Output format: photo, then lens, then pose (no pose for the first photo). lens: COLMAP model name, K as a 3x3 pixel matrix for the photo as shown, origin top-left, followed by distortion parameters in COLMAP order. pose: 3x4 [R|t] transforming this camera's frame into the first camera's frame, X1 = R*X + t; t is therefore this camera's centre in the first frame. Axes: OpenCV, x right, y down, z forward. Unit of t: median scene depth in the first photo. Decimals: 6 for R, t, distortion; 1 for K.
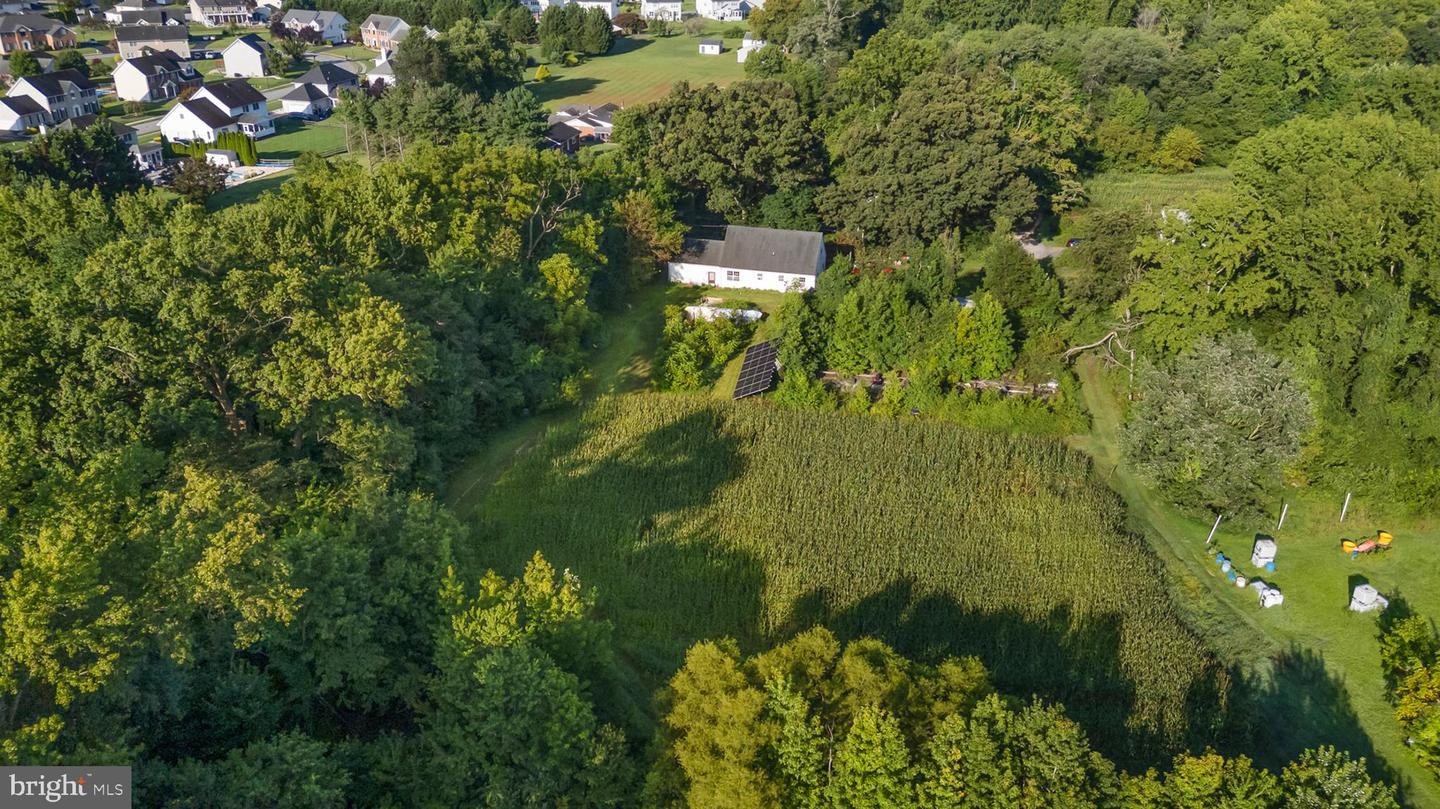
lens RADIAL K [[1058.2, 0, 720.0], [0, 1058.2, 404.5], [0, 0, 1]] dist [0.074384, -0.064545]
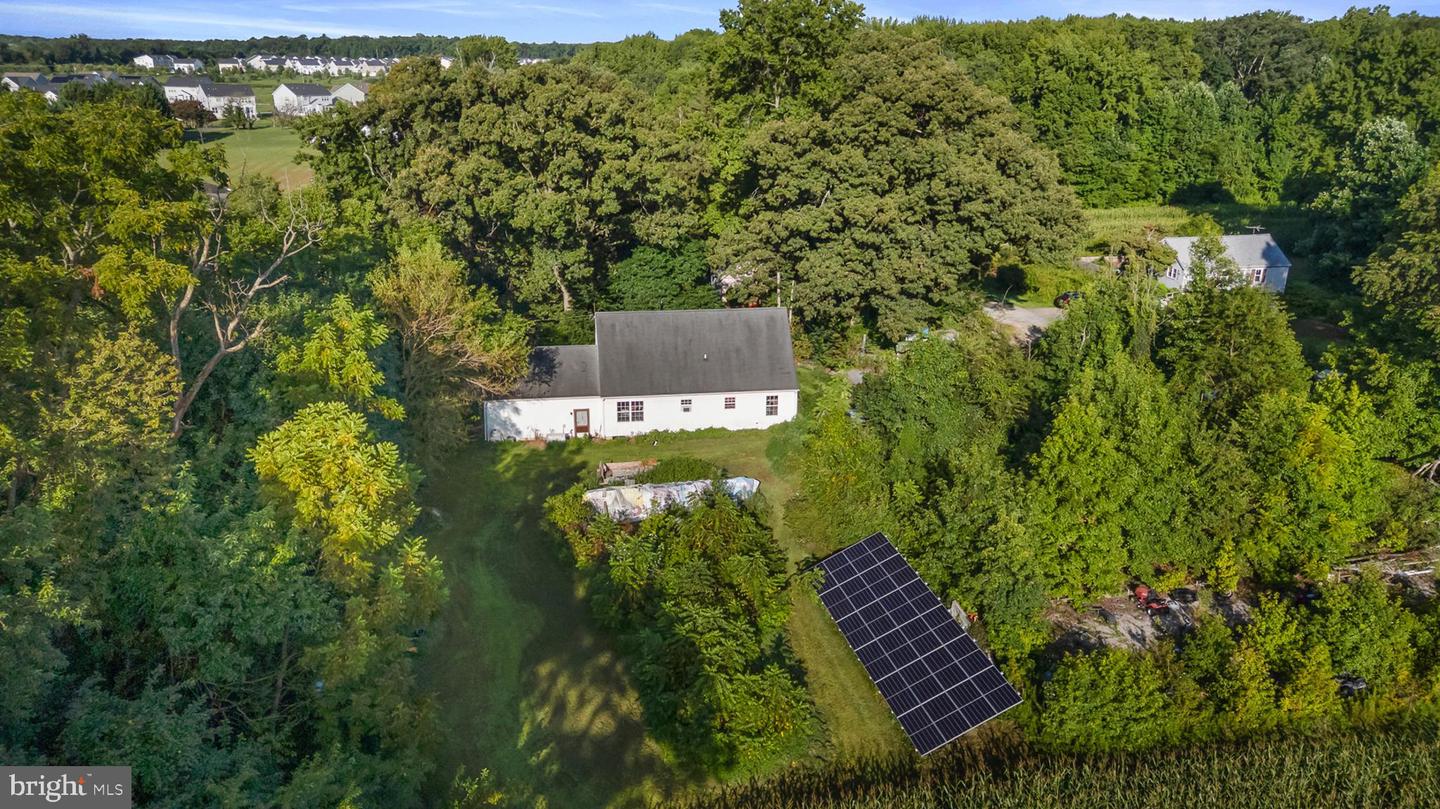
lens RADIAL K [[1058.2, 0, 720.0], [0, 1058.2, 404.5], [0, 0, 1]] dist [0.074384, -0.064545]
pose [[0.922493, -0.125328, 0.365102, -0.126376], [0.166608, 0.982463, -0.083714, -0.077898], [-0.348207, 0.138054, 0.927196, 0.541209]]
